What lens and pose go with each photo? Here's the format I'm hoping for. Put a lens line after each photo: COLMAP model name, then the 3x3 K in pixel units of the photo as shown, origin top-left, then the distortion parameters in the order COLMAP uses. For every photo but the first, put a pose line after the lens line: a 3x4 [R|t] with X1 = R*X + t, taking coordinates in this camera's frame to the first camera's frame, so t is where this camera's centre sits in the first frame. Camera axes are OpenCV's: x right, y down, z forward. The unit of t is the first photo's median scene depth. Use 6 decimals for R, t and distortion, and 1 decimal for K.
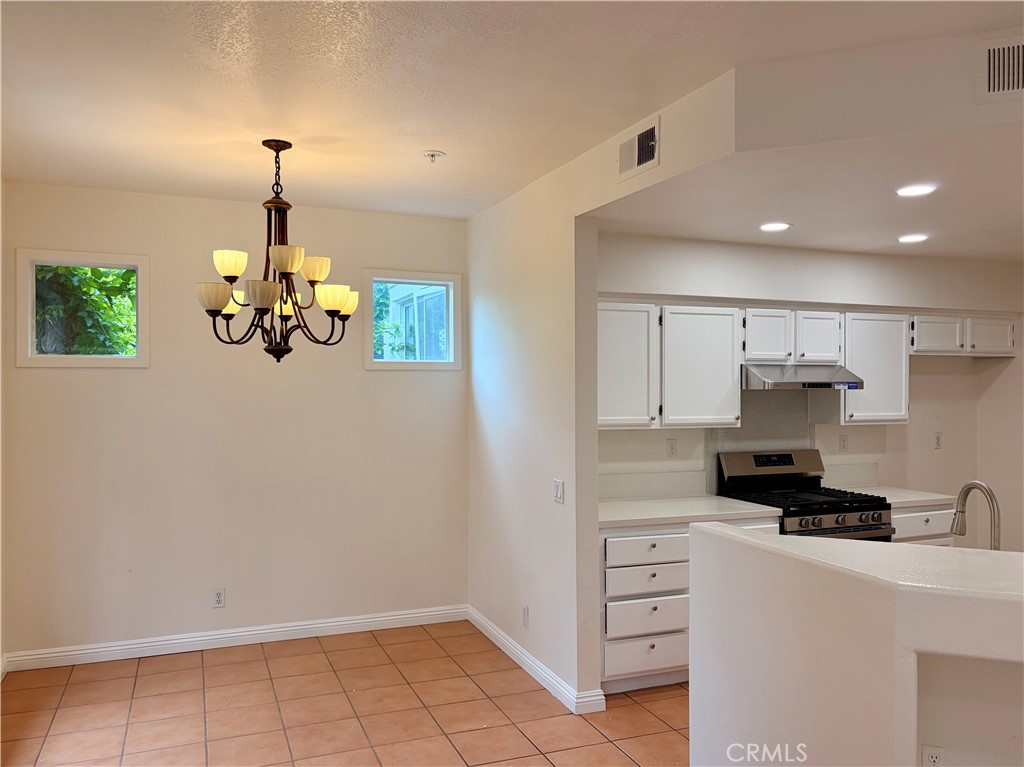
lens RADIAL K [[789.6, 0, 511.2], [0, 789.6, 385.4], [0, 0, 1]] dist [0.003859, -0.001498]
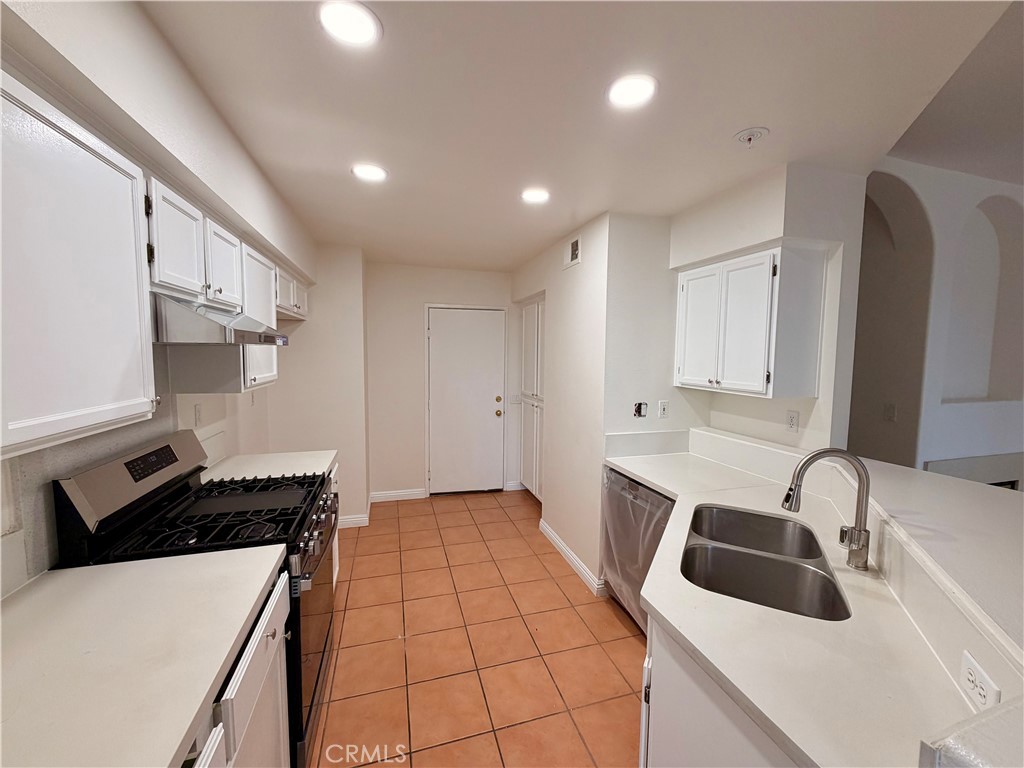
lens RADIAL K [[410.9, 0, 513.6], [0, 410.9, 382.8], [0, 0, 1]] dist [0.011352, -0.000052]
pose [[0.089814, -0.072608, 0.993308, 0.049058], [-0.015880, 0.997108, 0.074322, 0.006982], [-0.995832, -0.022449, 0.088401, 0.709683]]
